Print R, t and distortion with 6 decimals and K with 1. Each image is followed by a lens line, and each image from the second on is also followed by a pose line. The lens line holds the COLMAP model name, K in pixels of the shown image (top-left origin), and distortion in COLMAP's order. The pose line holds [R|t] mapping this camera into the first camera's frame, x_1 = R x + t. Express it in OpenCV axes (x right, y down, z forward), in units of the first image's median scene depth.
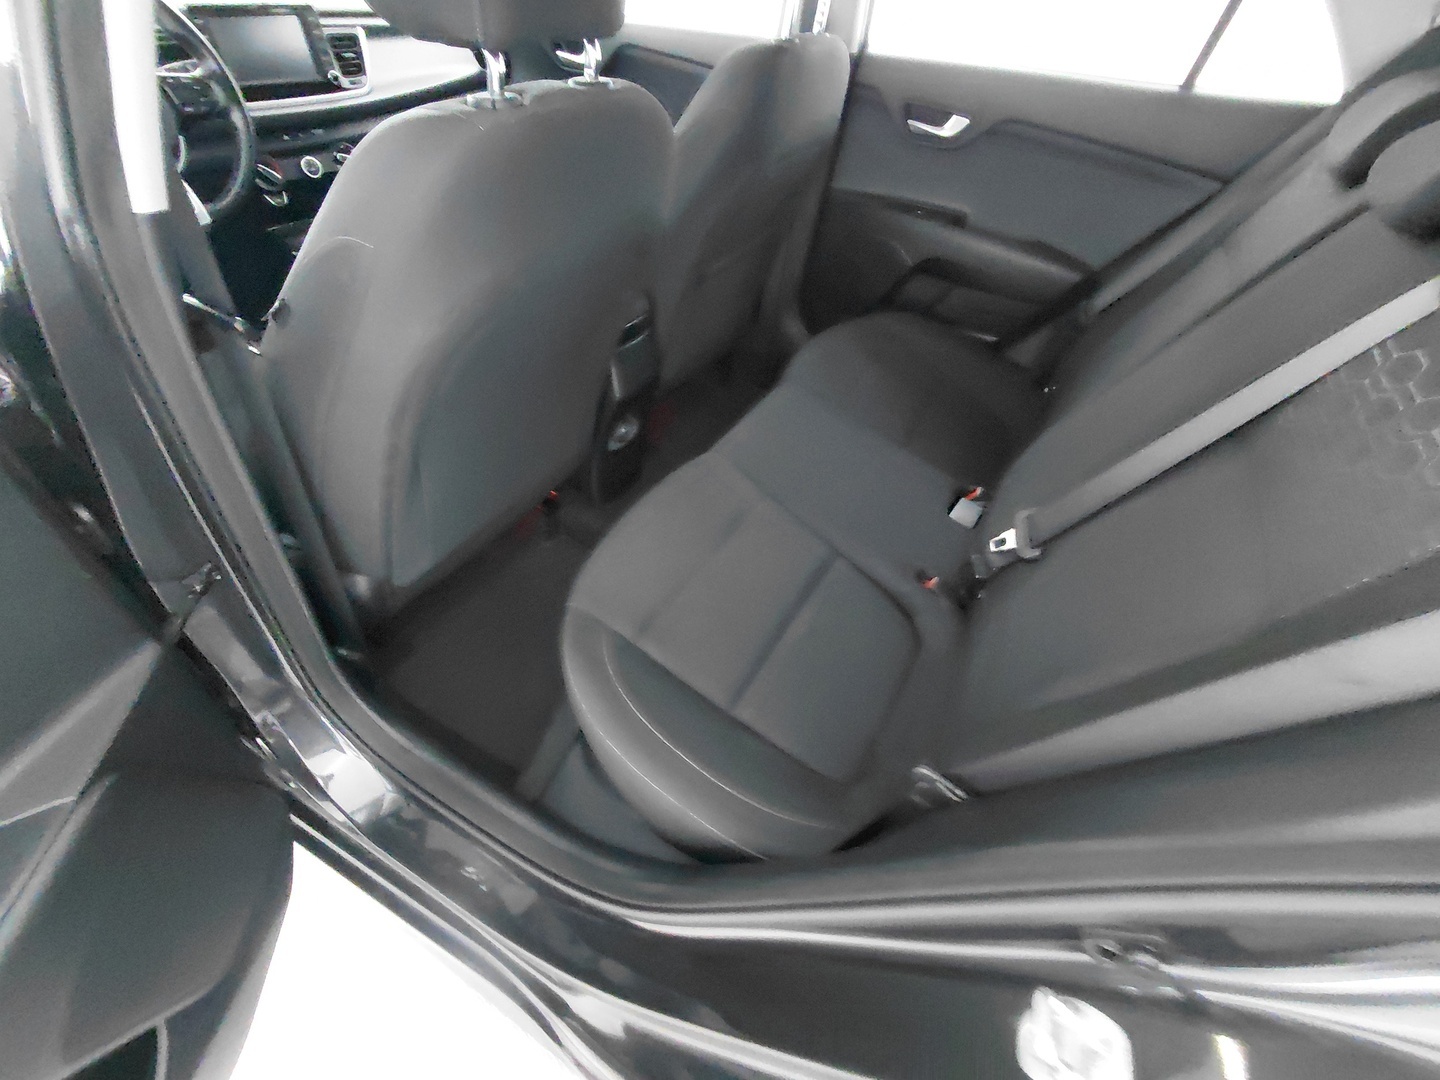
lens RADIAL K [[669.0, 0, 720.0], [0, 669.0, 540.0], [0, 0, 1]] dist [0.000937, 0.000143]
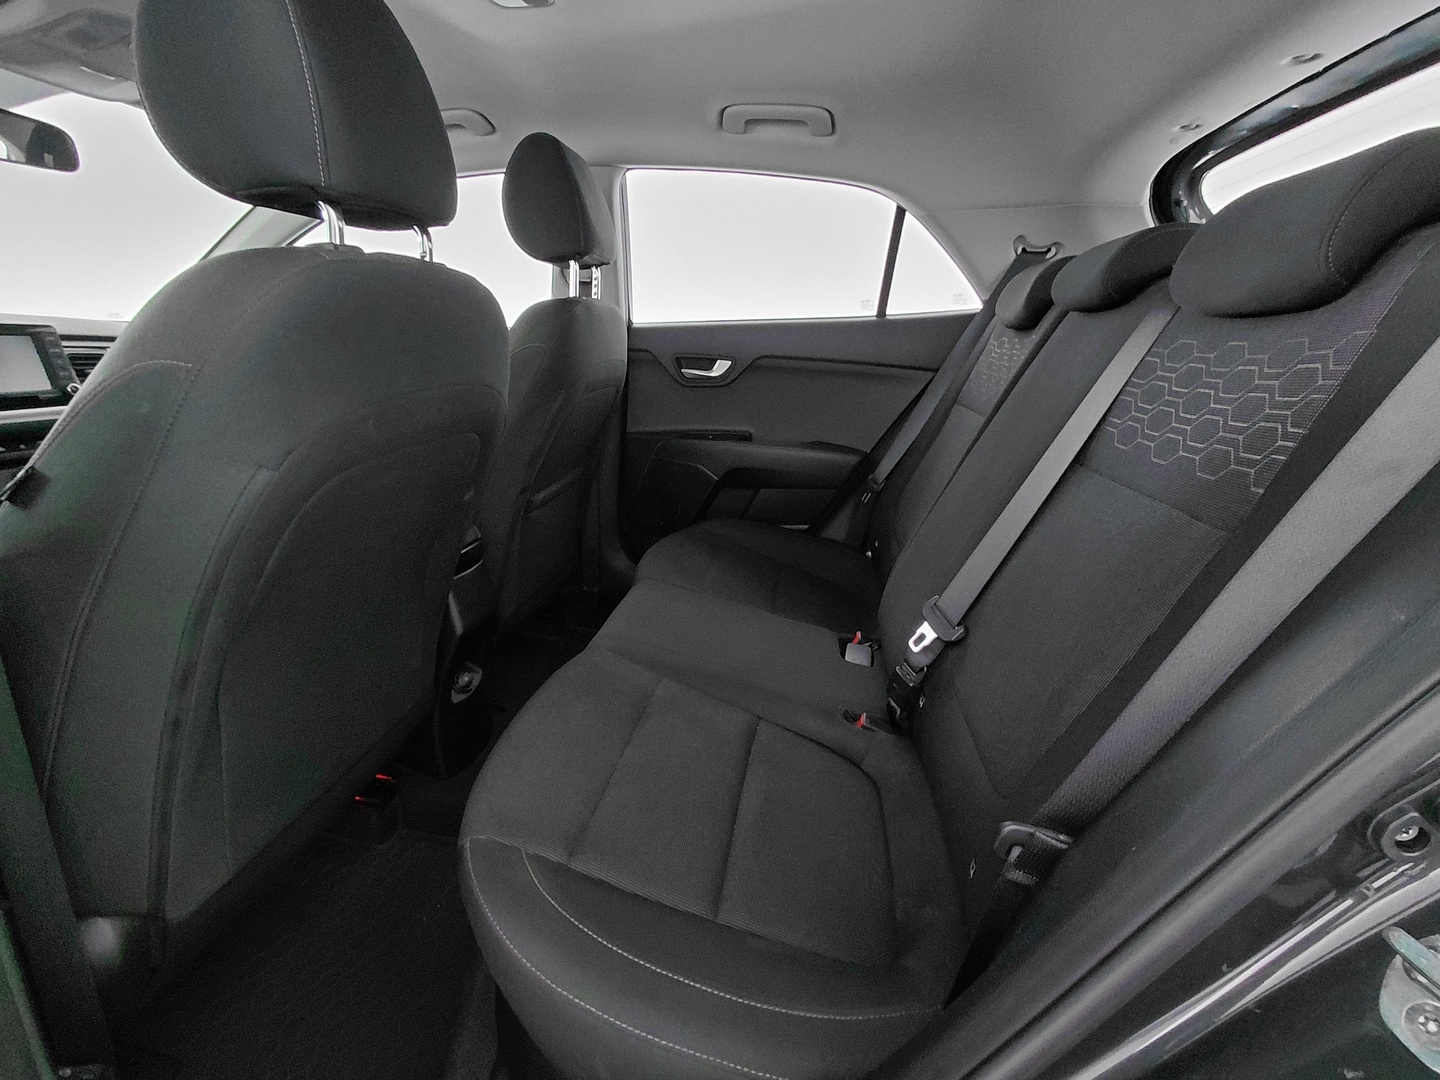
lens RADIAL K [[671.6, 0, 722.0], [0, 671.6, 543.2], [0, 0, 1]] dist [-0.002955, -0.000283]
pose [[0.926346, -0.171003, 0.335620, -0.110282], [0.300159, 0.873426, -0.383448, 0.124010], [-0.227568, 0.455945, 0.860423, 0.118494]]
